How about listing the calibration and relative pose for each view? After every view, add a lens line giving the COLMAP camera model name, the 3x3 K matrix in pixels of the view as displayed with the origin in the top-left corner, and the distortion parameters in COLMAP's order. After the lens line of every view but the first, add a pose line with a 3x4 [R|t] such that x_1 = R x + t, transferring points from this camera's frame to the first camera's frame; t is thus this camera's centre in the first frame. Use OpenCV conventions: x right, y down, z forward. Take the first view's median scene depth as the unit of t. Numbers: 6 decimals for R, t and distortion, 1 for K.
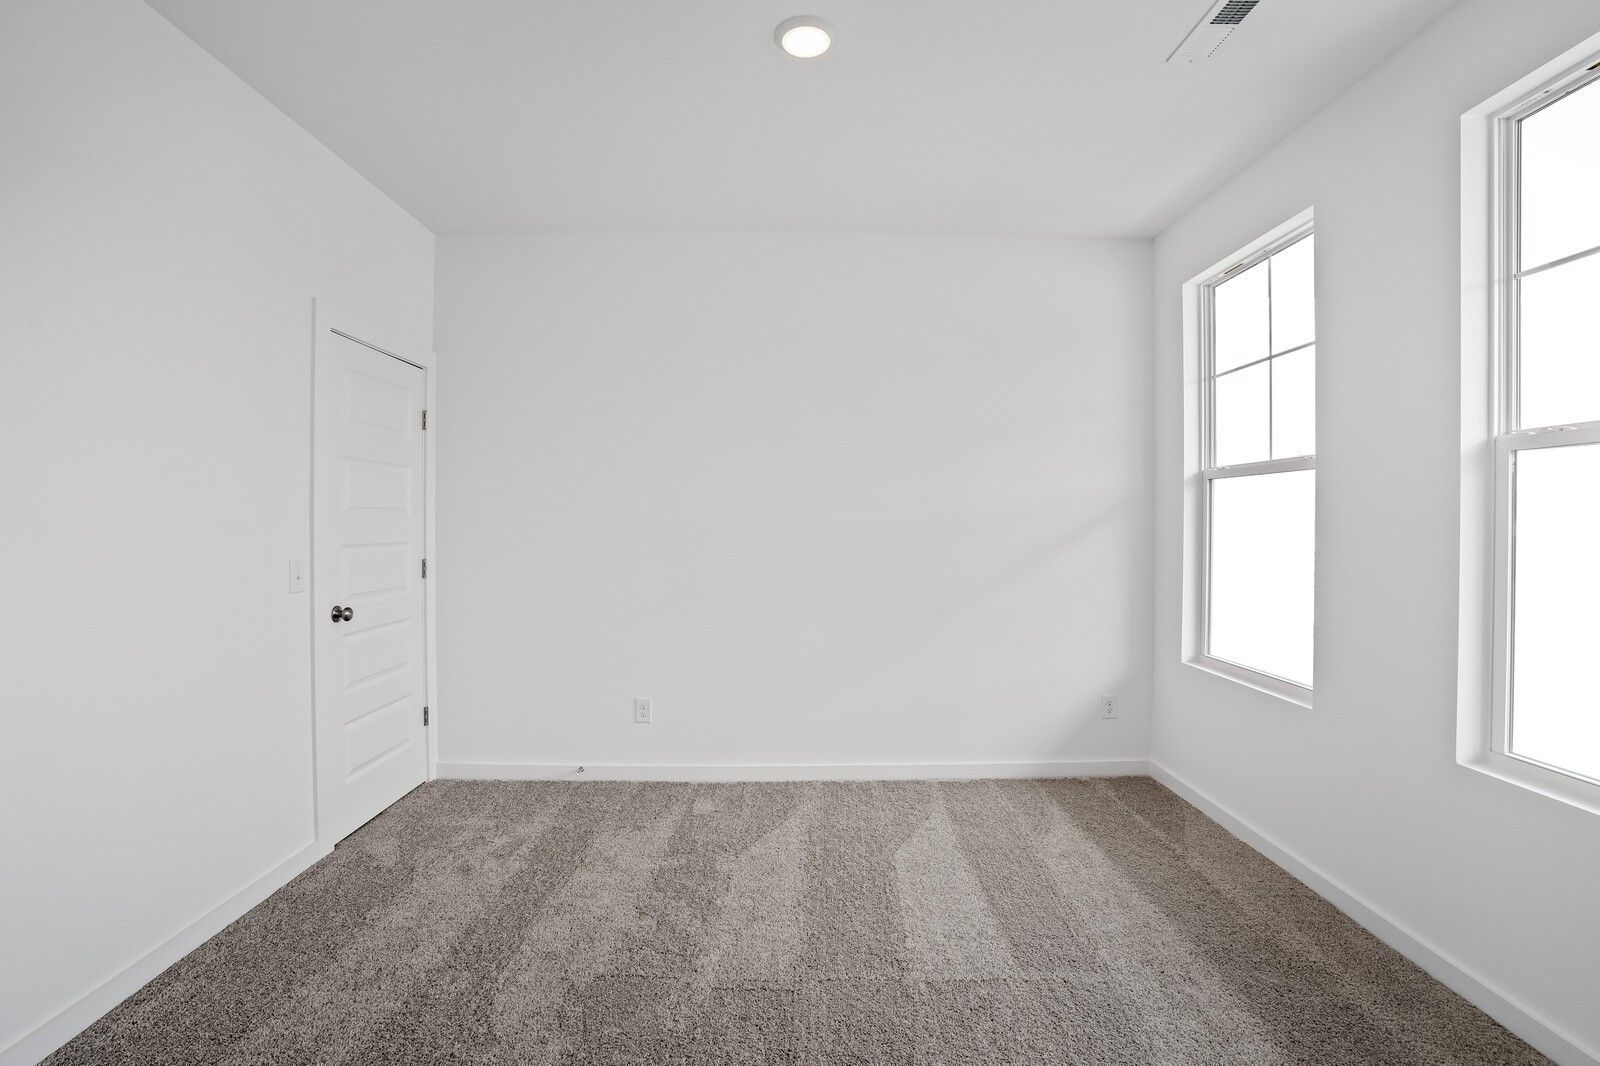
lens RADIAL K [[753.4, 0, 803.7], [0, 753.4, 519.6], [0, 0, 1]] dist [-0.054965, 0.020322]
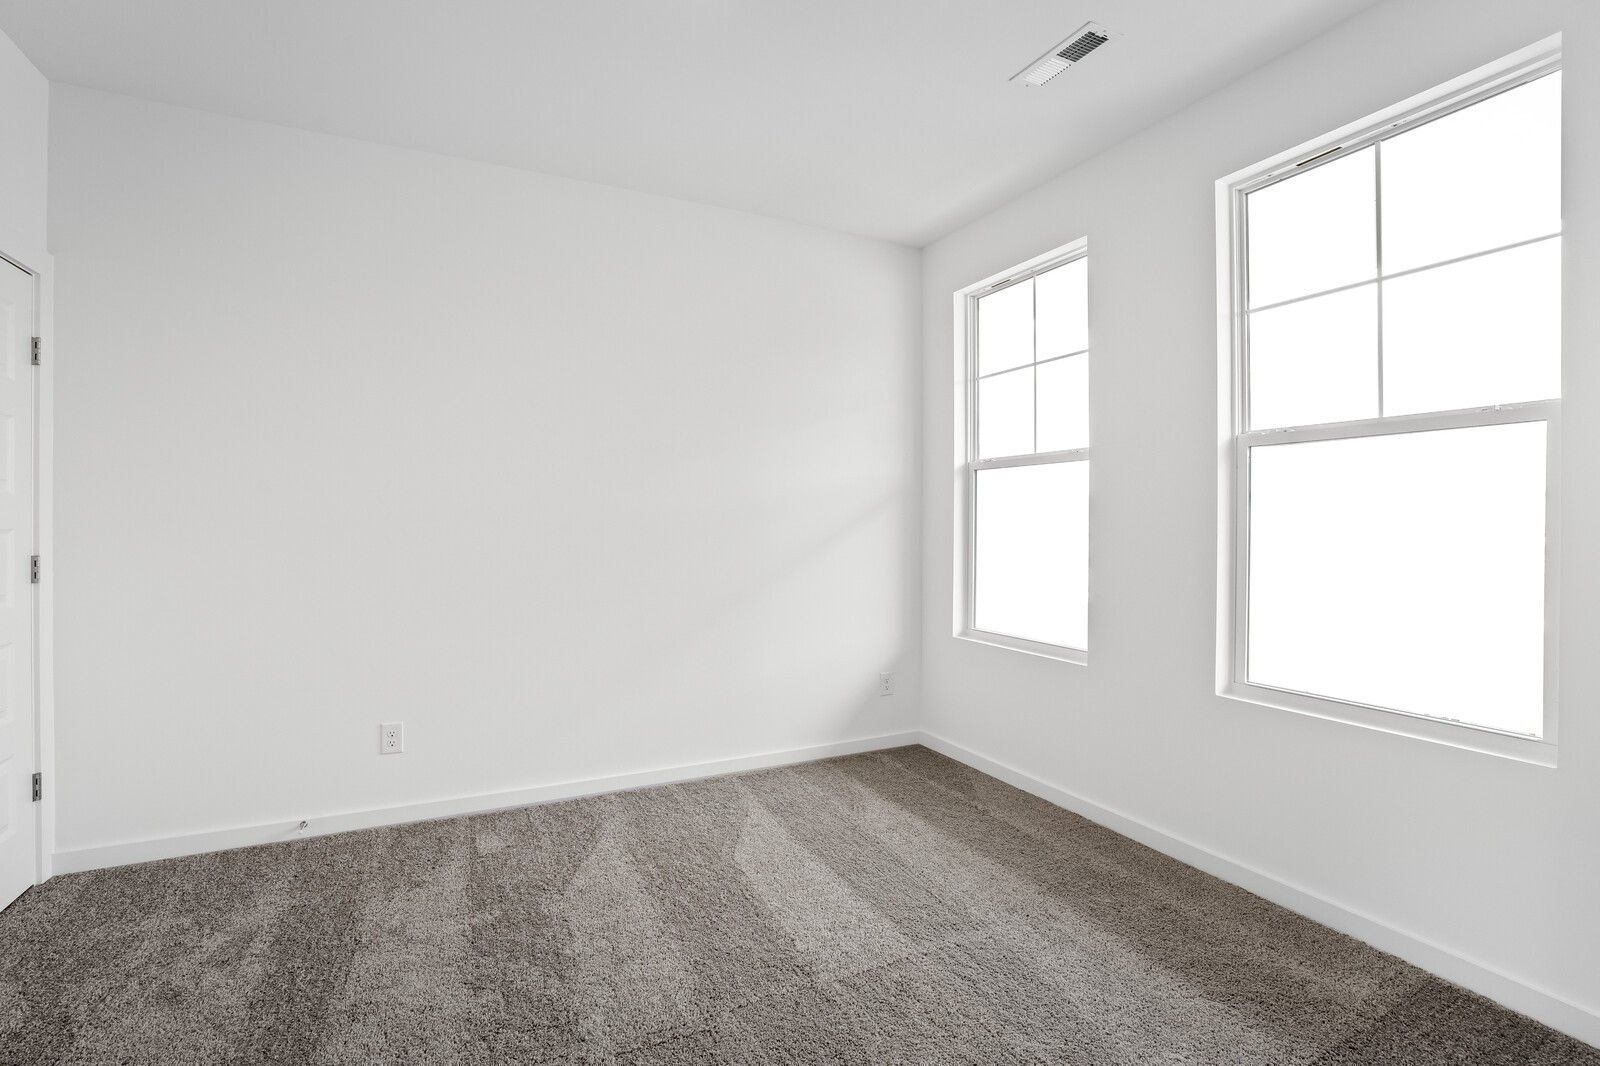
lens RADIAL K [[753.4, 0, 811.4], [0, 753.4, 519.9], [0, 0, 1]] dist [-0.054965, 0.020322]
pose [[0.898356, 0.002168, 0.439262, -0.202198], [-0.002426, 0.999997, 0.000027, 0.024881], [-0.439261, -0.001090, 0.898359, 0.116793]]
